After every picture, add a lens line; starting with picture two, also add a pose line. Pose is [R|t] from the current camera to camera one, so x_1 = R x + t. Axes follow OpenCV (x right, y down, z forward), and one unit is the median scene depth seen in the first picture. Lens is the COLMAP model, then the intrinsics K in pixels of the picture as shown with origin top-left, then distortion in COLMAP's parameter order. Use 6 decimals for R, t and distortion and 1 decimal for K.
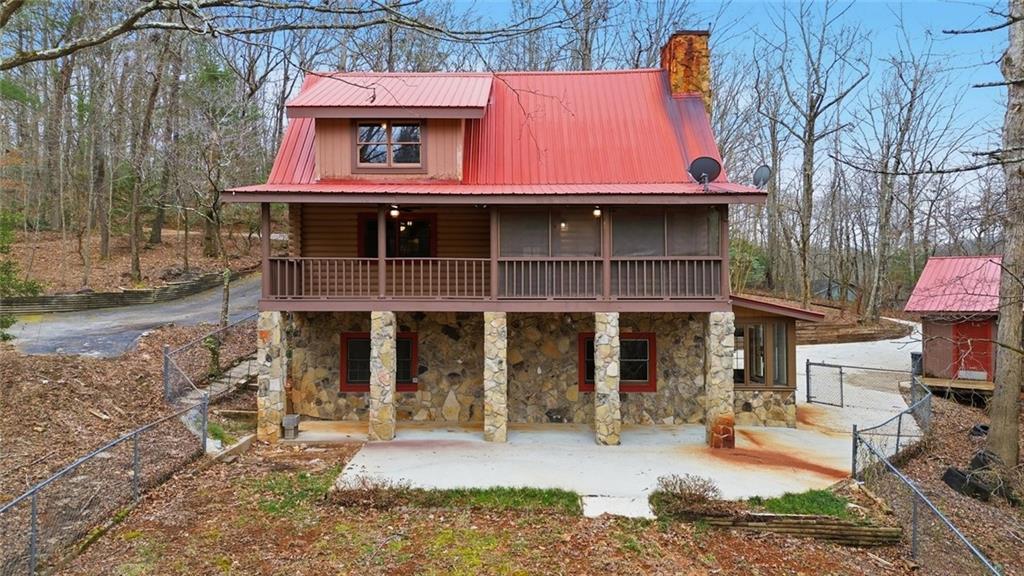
lens RADIAL K [[718.9, 0, 512.0], [0, 718.9, 288.0], [0, 0, 1]] dist [0.095953, -0.111220]
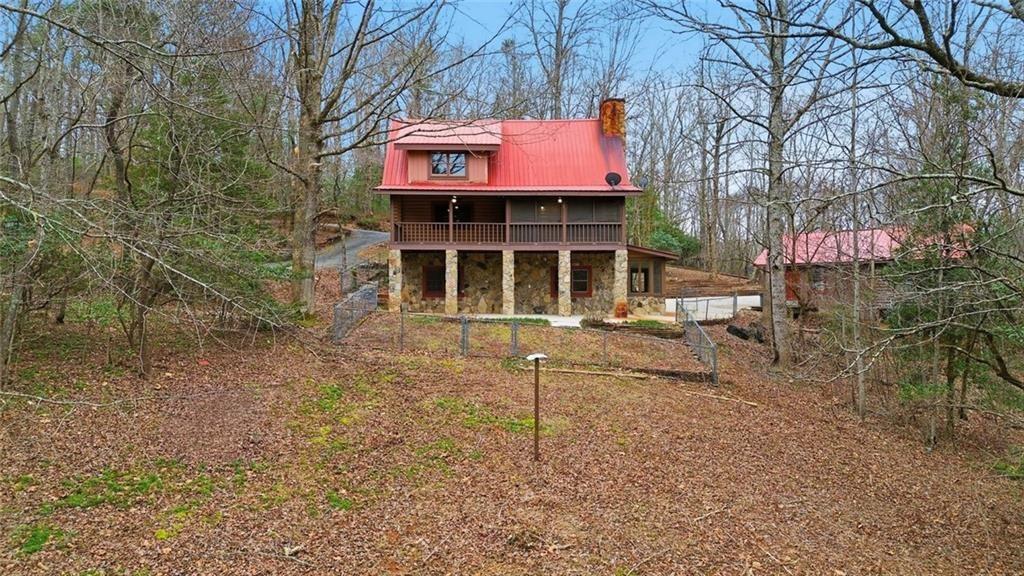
lens RADIAL K [[718.9, 0, 512.0], [0, 718.9, 288.0], [0, 0, 1]] dist [0.095953, -0.111220]
pose [[0.999480, -0.000967, 0.032229, -0.073080], [0.001016, 0.999998, -0.001495, 0.132989], [-0.032228, 0.001527, 0.999479, -0.930242]]
